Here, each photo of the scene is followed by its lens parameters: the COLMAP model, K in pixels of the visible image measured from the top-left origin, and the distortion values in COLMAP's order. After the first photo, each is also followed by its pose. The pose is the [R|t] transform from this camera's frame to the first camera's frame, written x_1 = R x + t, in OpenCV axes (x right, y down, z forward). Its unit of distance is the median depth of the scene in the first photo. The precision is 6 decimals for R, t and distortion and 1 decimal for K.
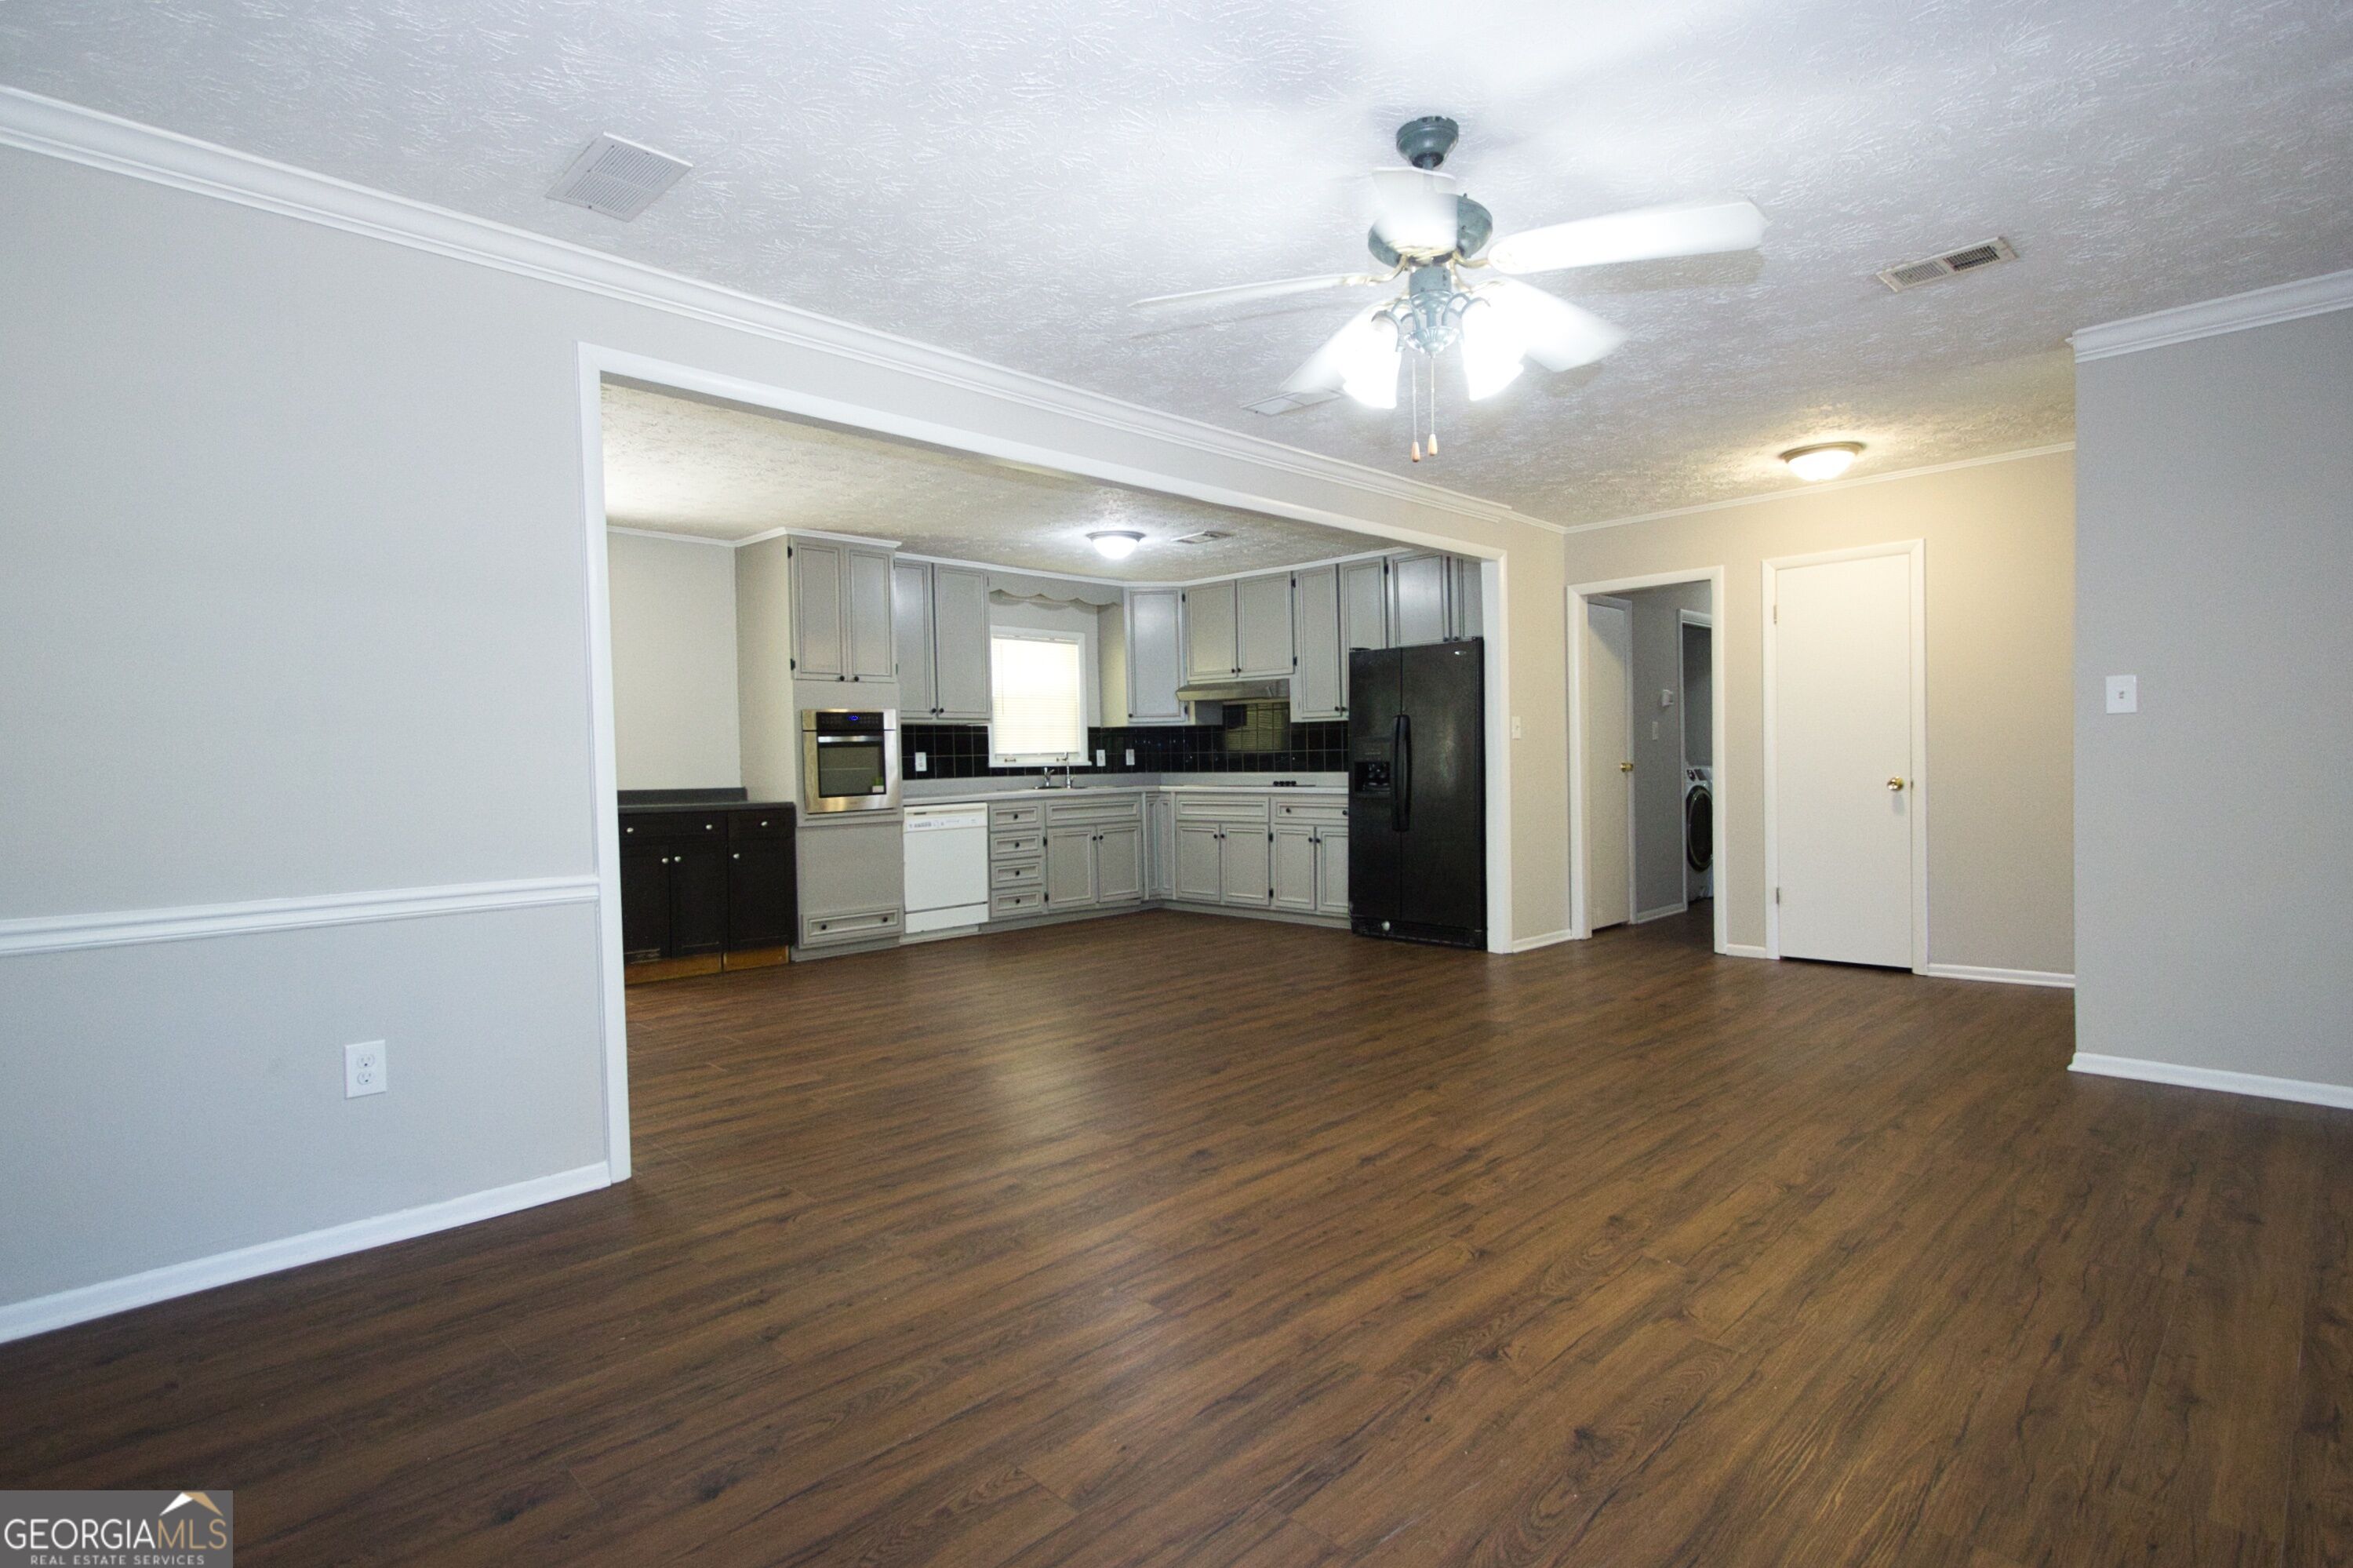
lens RADIAL K [[1119.9, 0, 1179.6], [0, 1119.9, 795.0], [0, 0, 1]] dist [-0.000178, -0.000197]
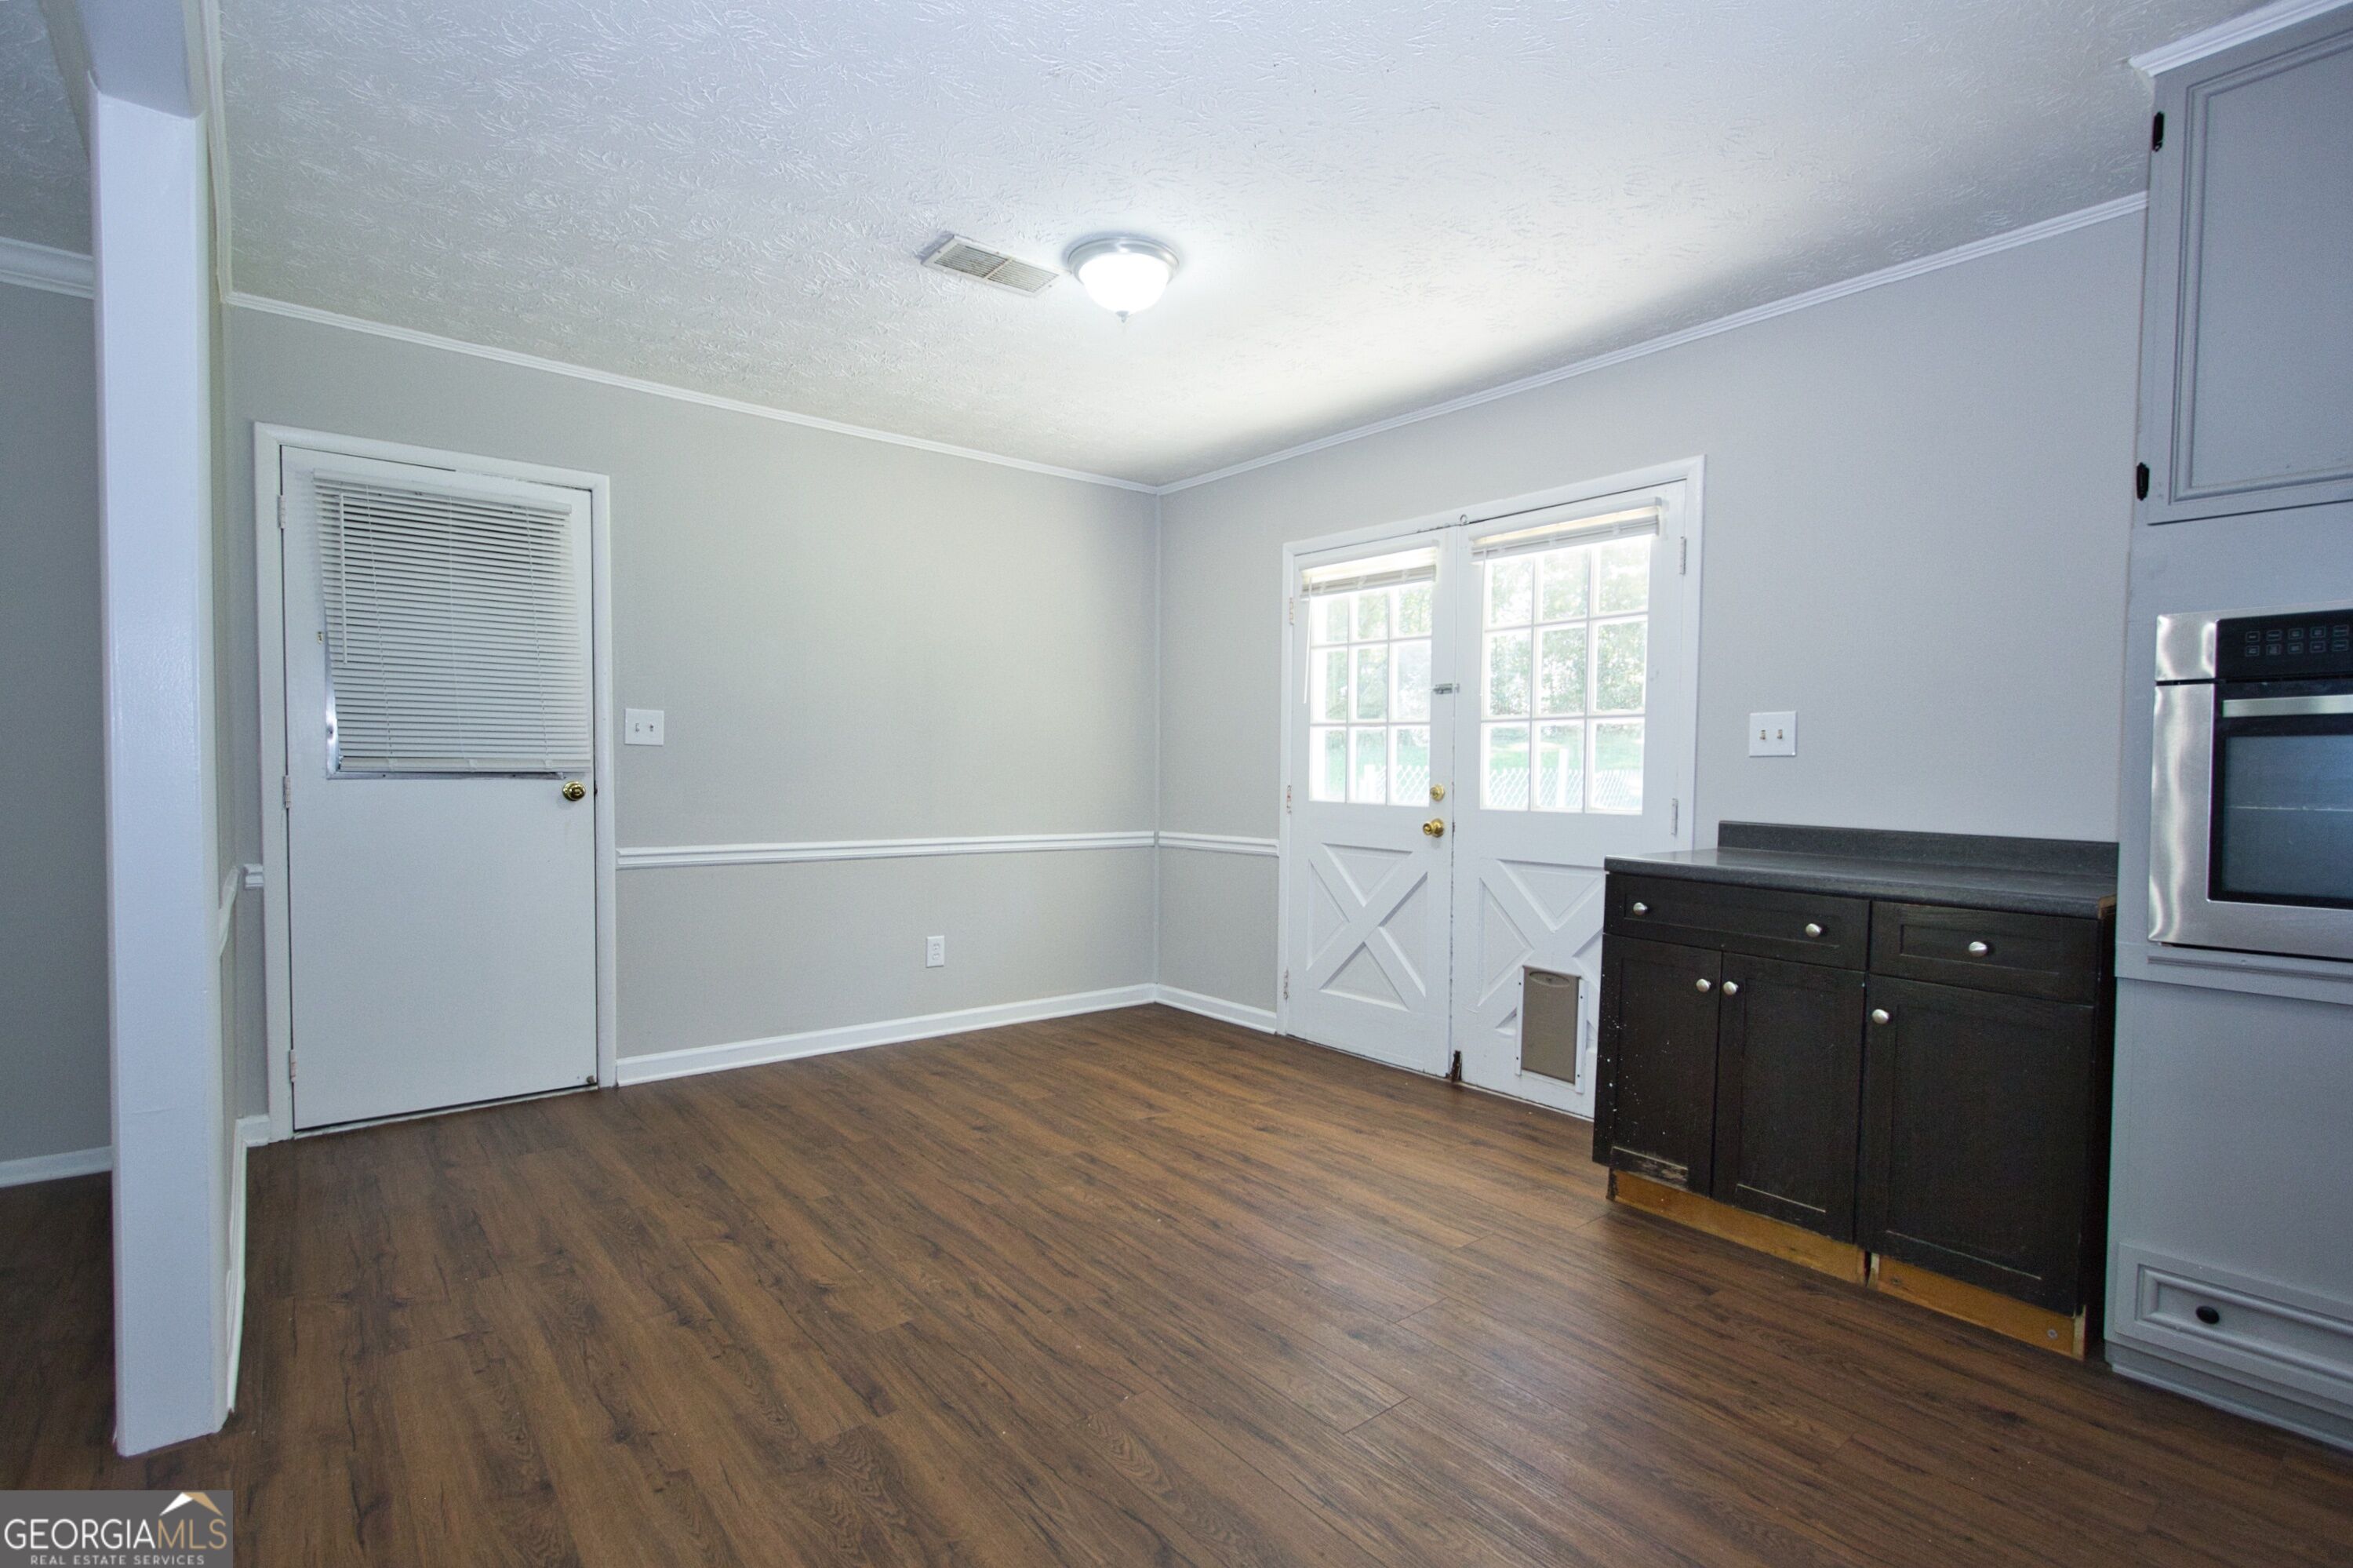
lens RADIAL K [[1119.9, 0, 1166.5], [0, 1119.9, 807.9], [0, 0, 1]] dist [-0.000178, -0.000197]
pose [[-0.109797, 0.055821, -0.992385, 0.012883], [-0.039697, 0.997379, 0.060494, -0.027188], [0.993161, 0.046037, -0.107294, 0.685162]]
